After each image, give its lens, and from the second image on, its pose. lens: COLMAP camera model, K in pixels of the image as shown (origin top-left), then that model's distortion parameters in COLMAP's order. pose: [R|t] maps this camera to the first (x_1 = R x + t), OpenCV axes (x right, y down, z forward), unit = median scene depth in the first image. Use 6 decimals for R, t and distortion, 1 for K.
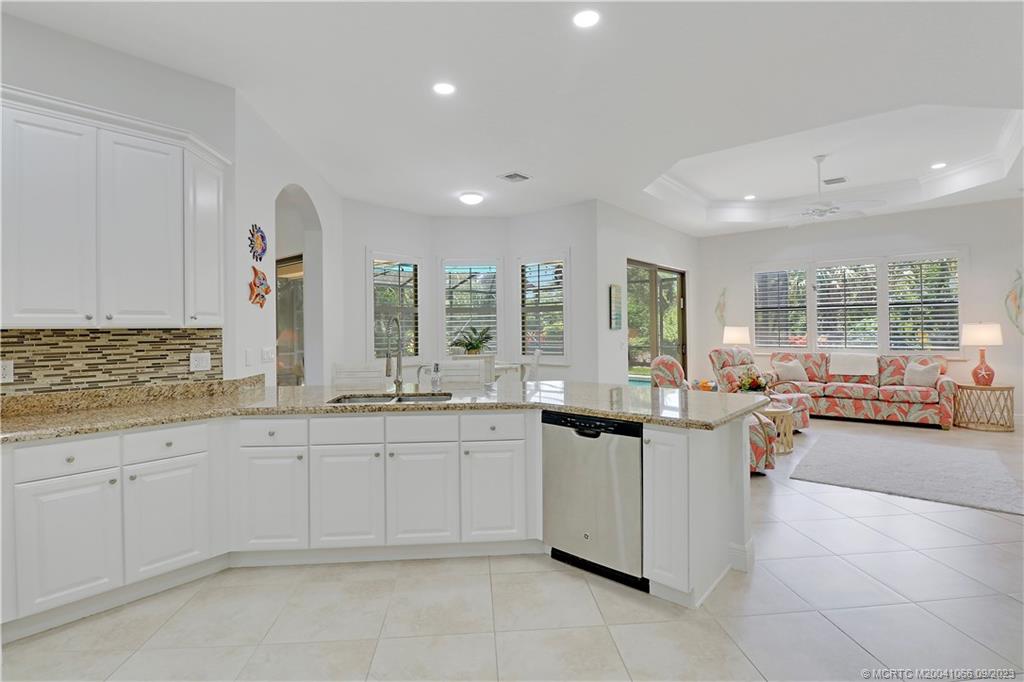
lens RADIAL K [[484.6, 0, 514.2], [0, 484.6, 323.7], [0, 0, 1]] dist [-0.005131, -0.001001]
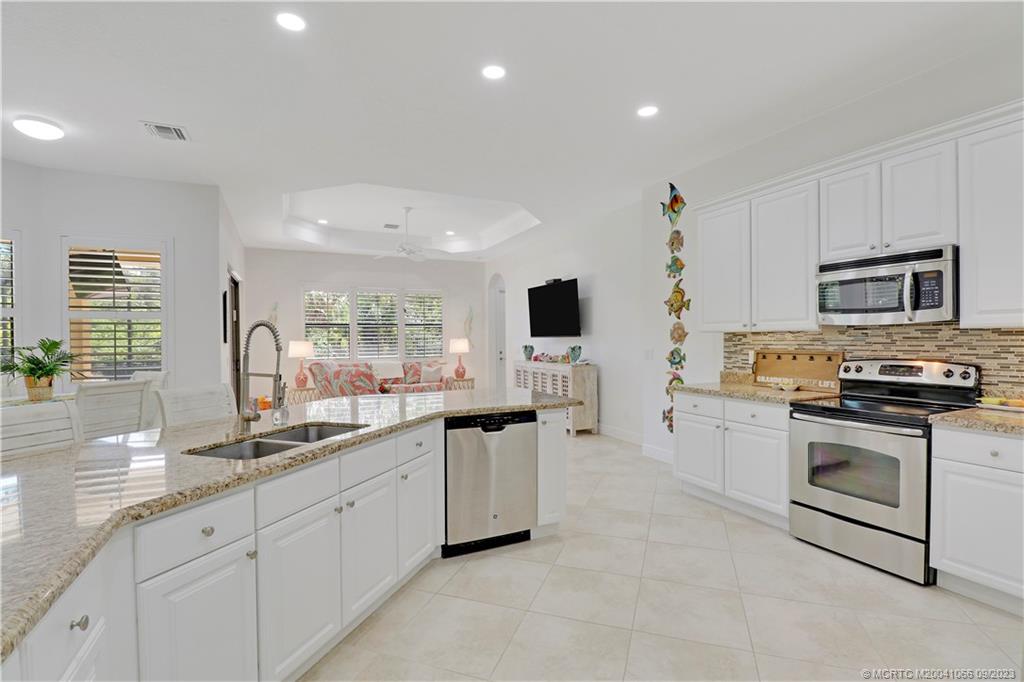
lens RADIAL K [[479.9, 0, 512.0], [0, 479.9, 341.0], [0, 0, 1]] dist [-0.002947, -0.000168]
pose [[0.400353, 0.001007, 0.916360, -0.422582], [-0.002155, 0.999998, -0.000157, 0.007204], [-0.916358, -0.001912, 0.400354, 0.234926]]
